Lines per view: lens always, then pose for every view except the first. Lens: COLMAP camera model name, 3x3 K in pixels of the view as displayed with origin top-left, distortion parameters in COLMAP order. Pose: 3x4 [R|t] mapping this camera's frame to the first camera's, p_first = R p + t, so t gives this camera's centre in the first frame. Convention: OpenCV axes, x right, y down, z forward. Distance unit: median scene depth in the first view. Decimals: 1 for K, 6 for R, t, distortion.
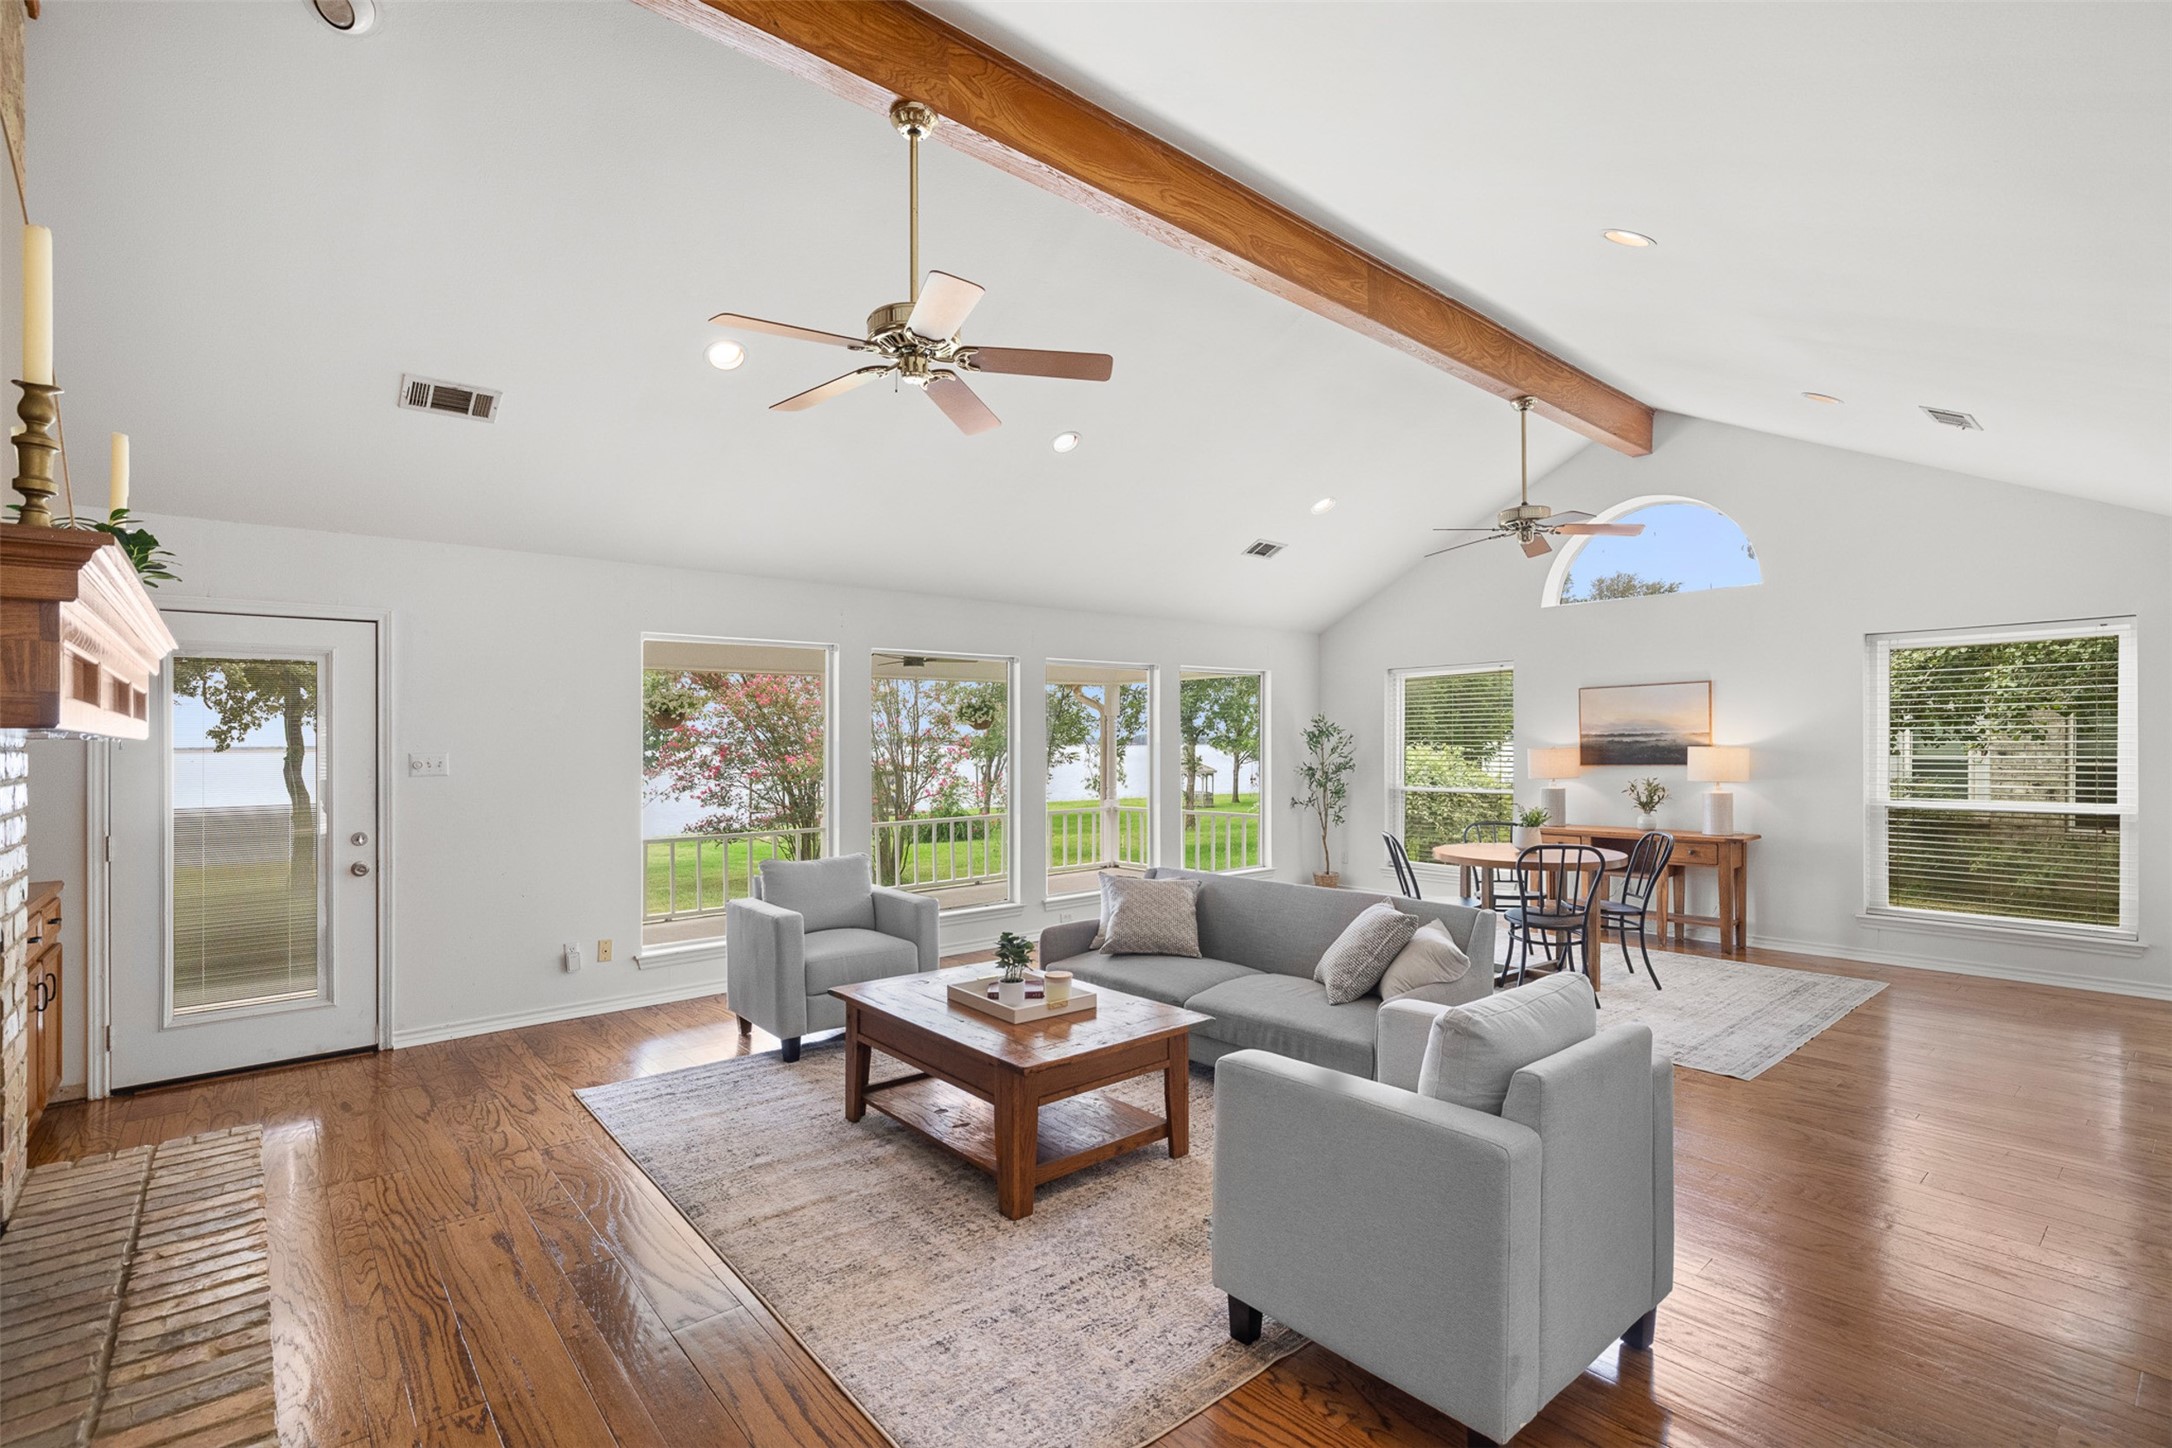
lens RADIAL K [[990.7, 0, 1083.8], [0, 990.7, 758.7], [0, 0, 1]] dist [0.000215, 0.000385]
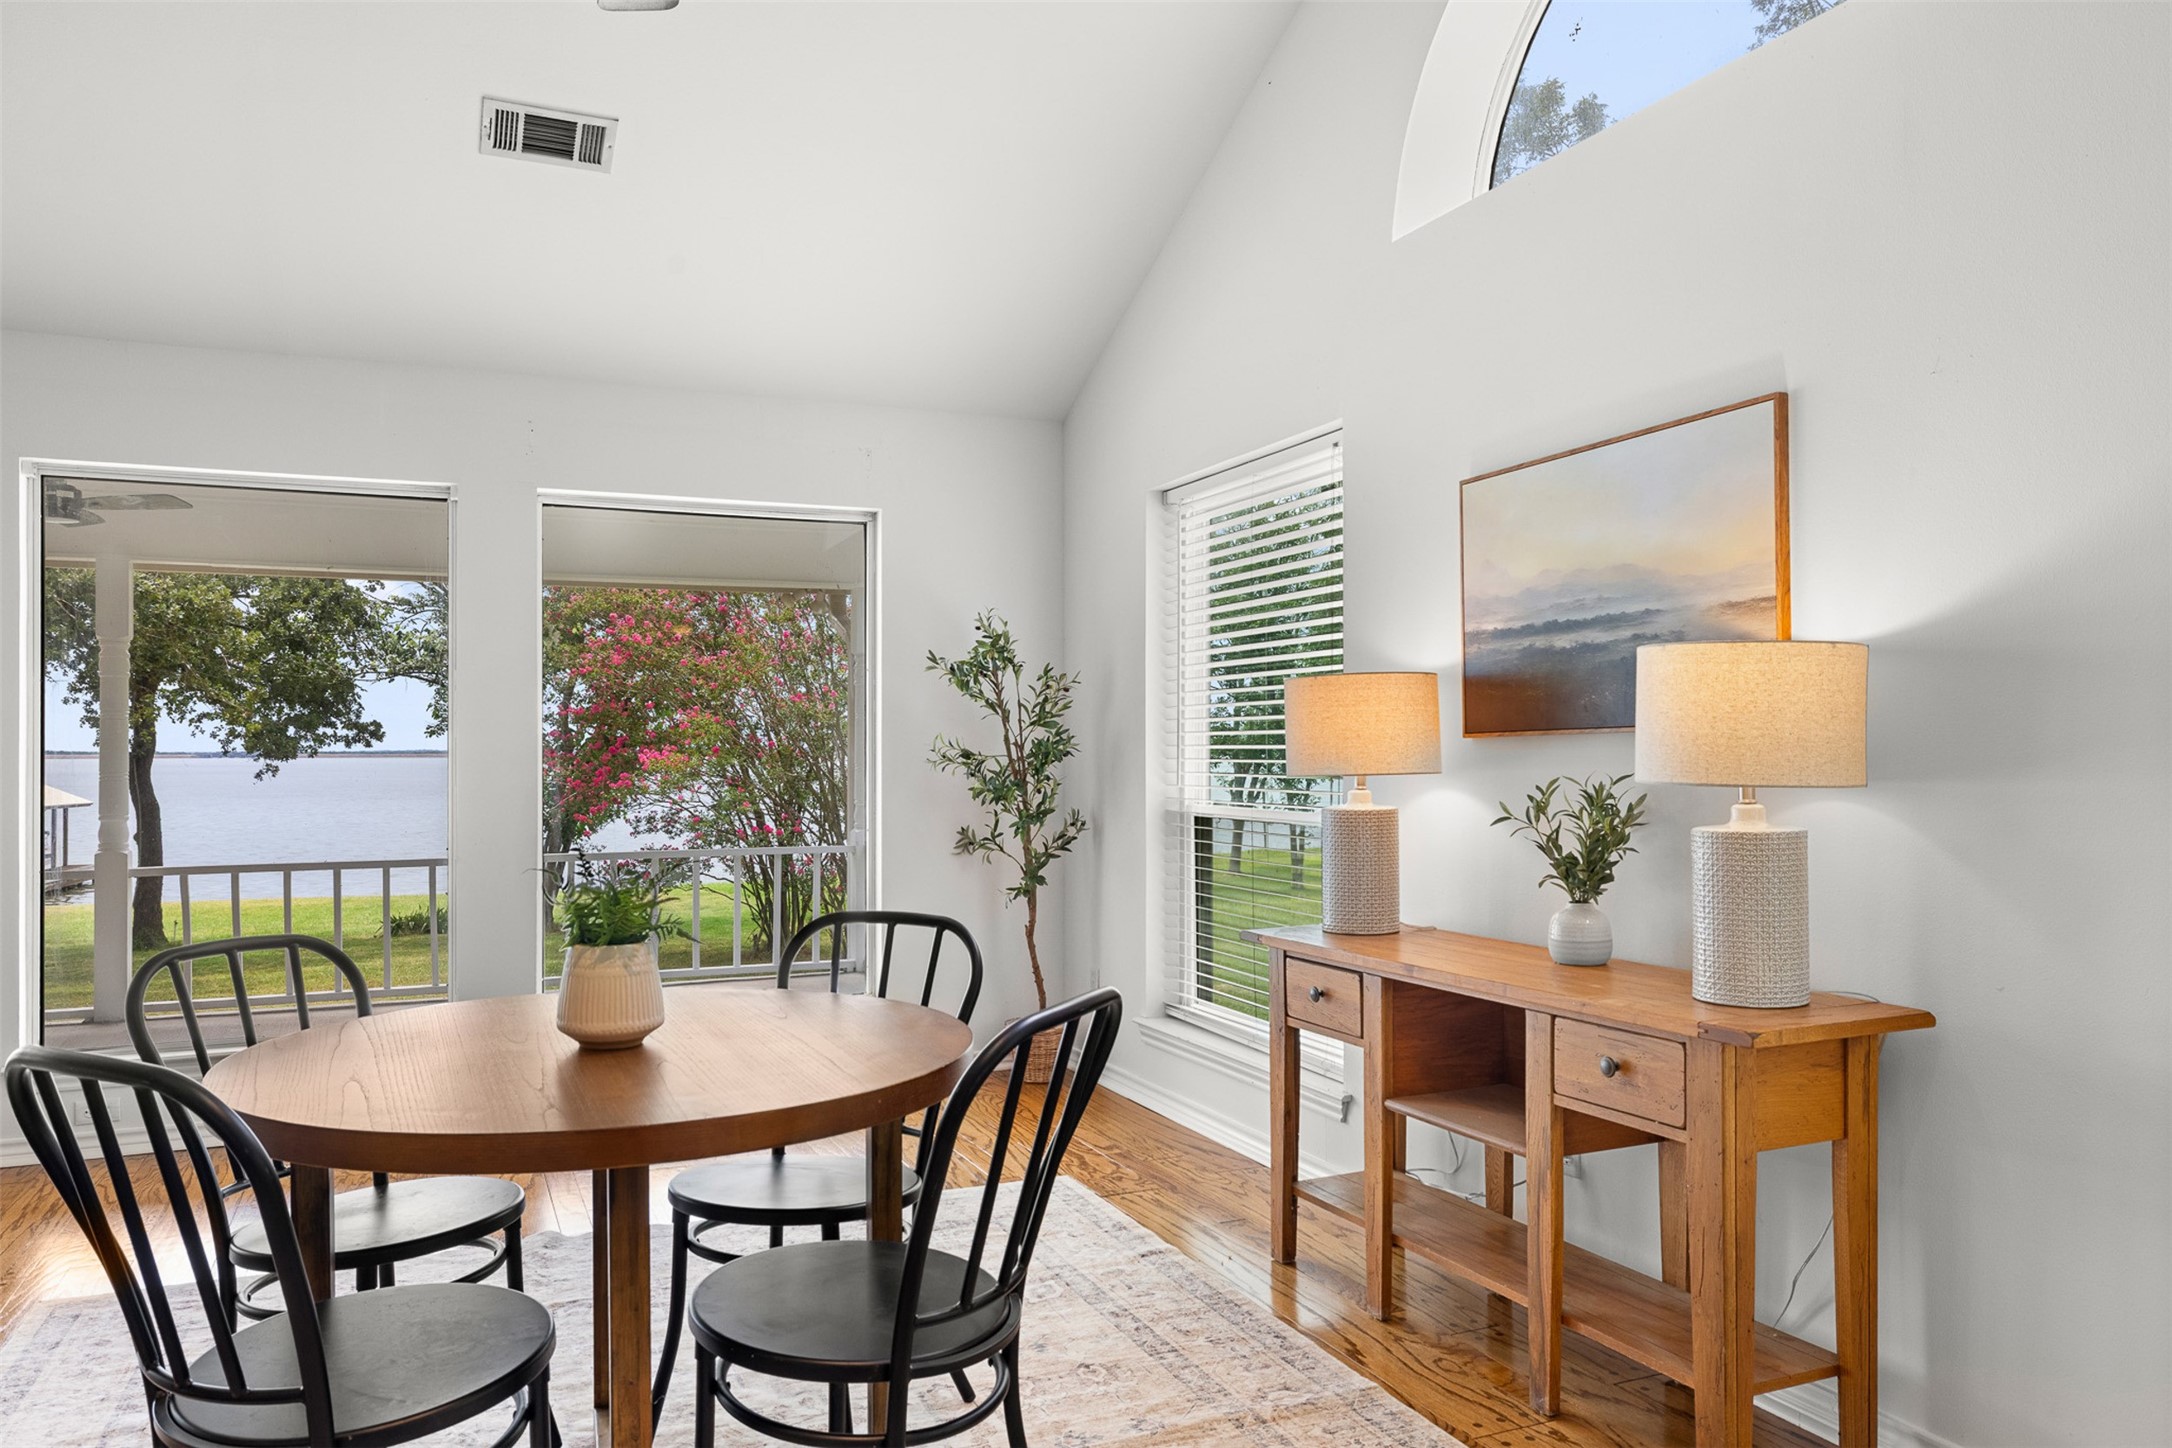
lens RADIAL K [[1481.8, 0, 1092.3], [0, 1481.8, 757.5], [0, 0, 1]] dist [-0.003382, -0.004271]
pose [[0.956992, 0.008615, -0.289988, 0.569247], [-0.012157, 0.999872, -0.010414, 0.021172], [0.289861, 0.013491, 0.956974, 0.578936]]
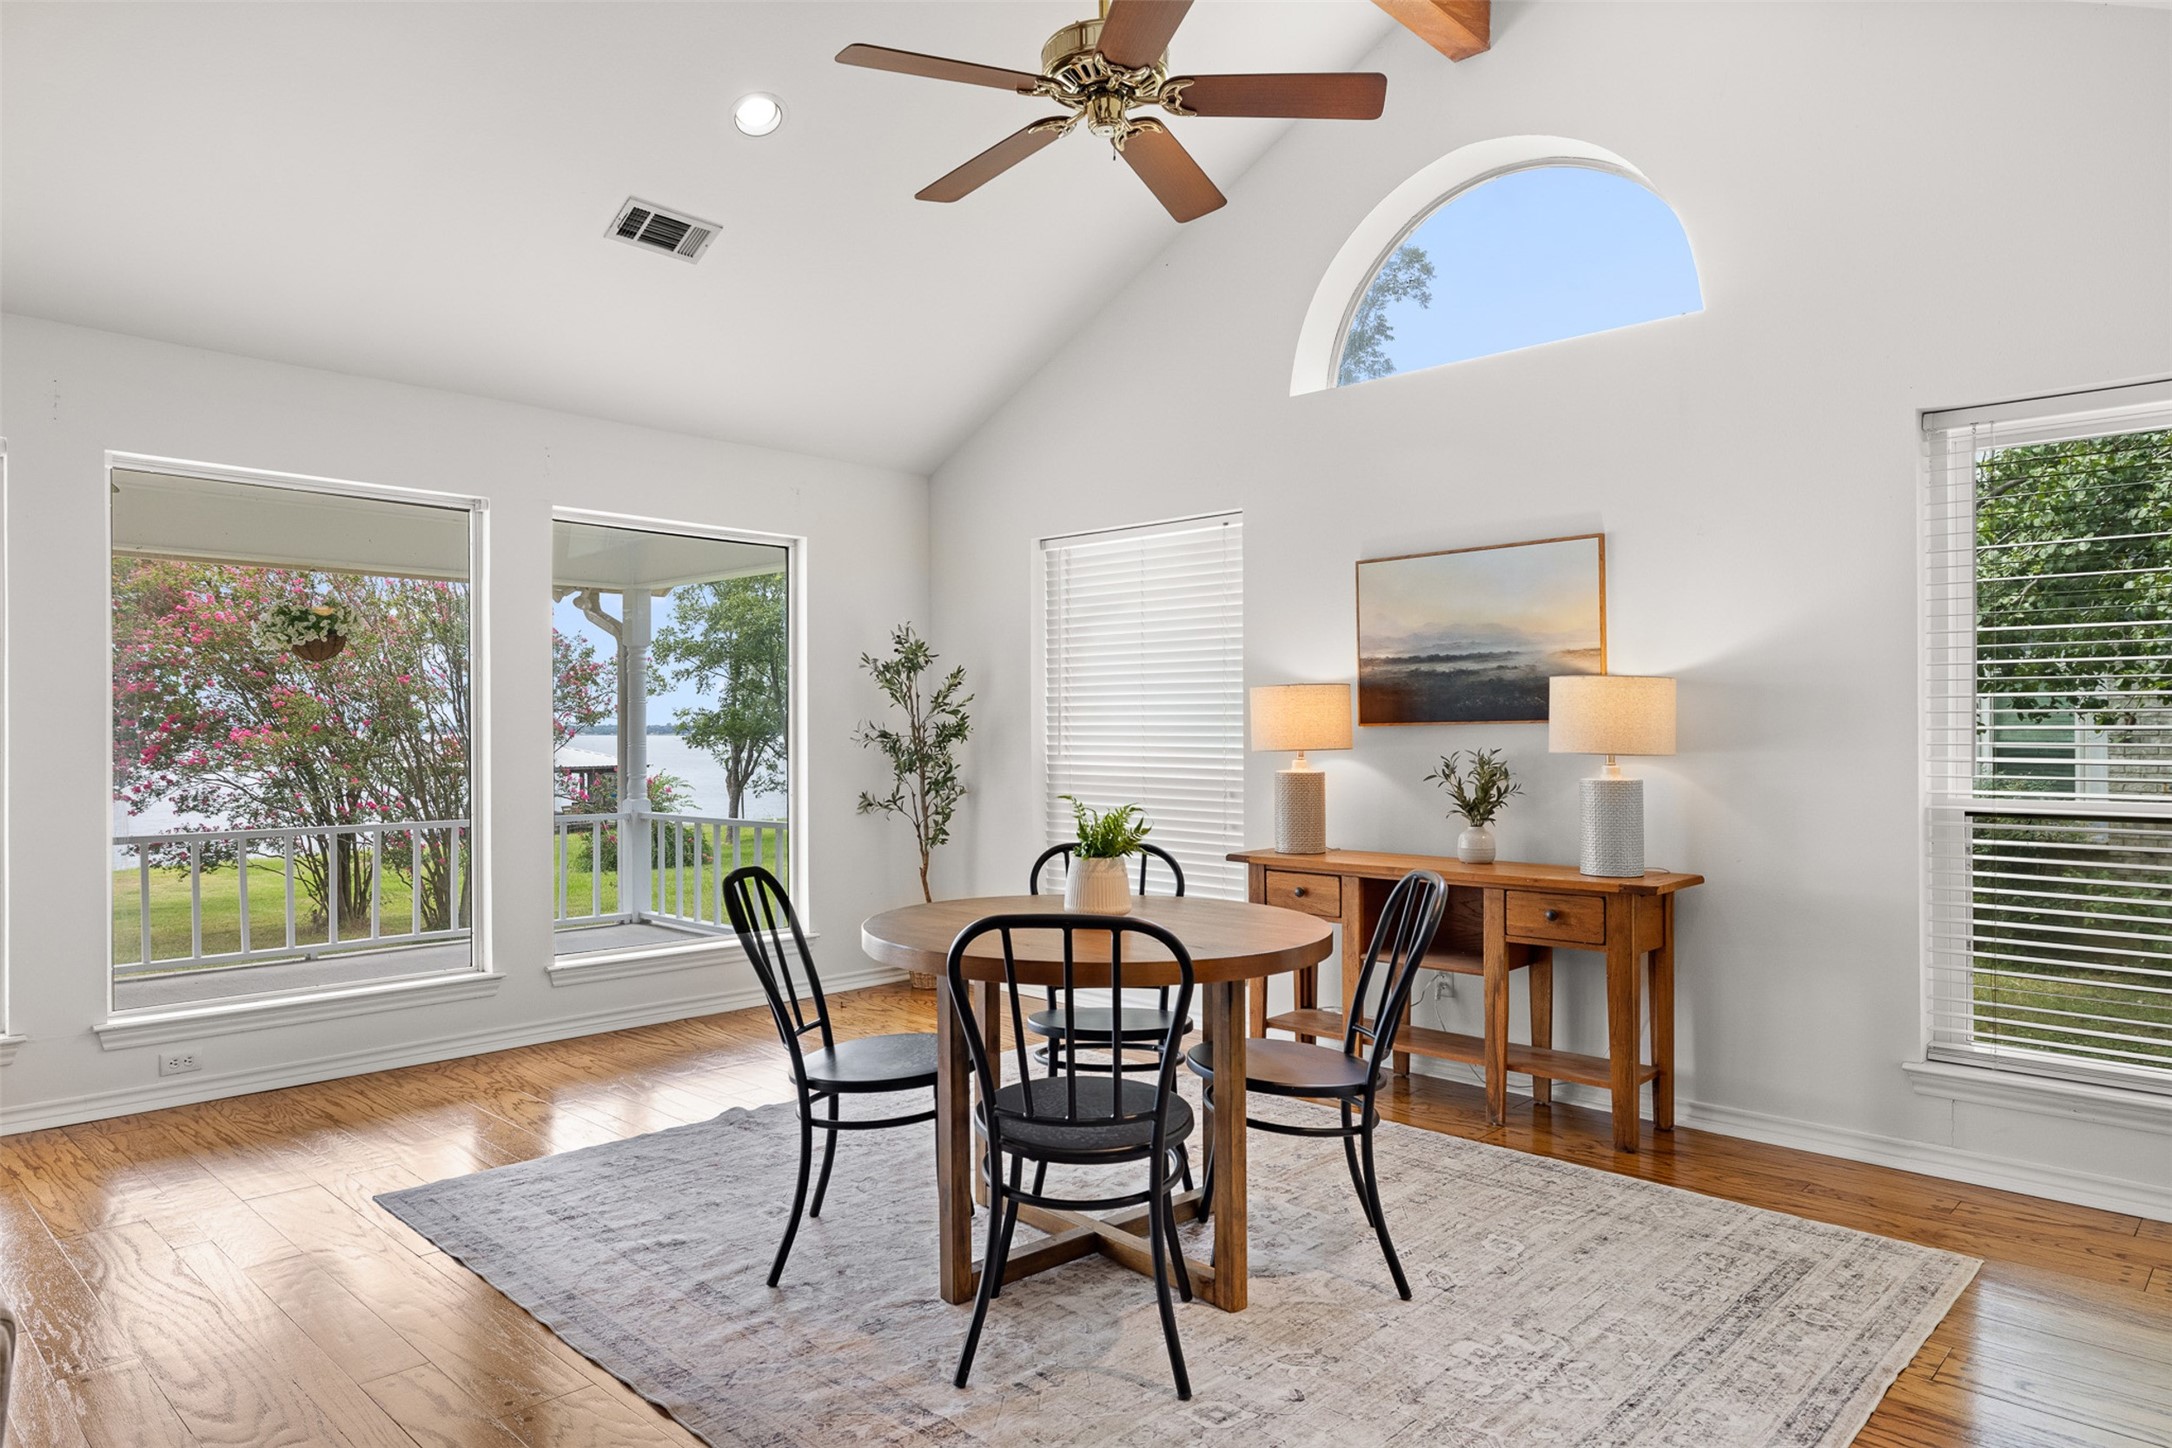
lens RADIAL K [[1315.2, 0, 1073.9], [0, 1315.2, 728.1], [0, 0, 1]] dist [0.000820, 0.000798]
pose [[0.995572, 0.013314, 0.093051, 0.333507], [-0.011291, 0.999689, -0.022229, 0.025844], [-0.093318, 0.021080, 0.995413, 0.421355]]
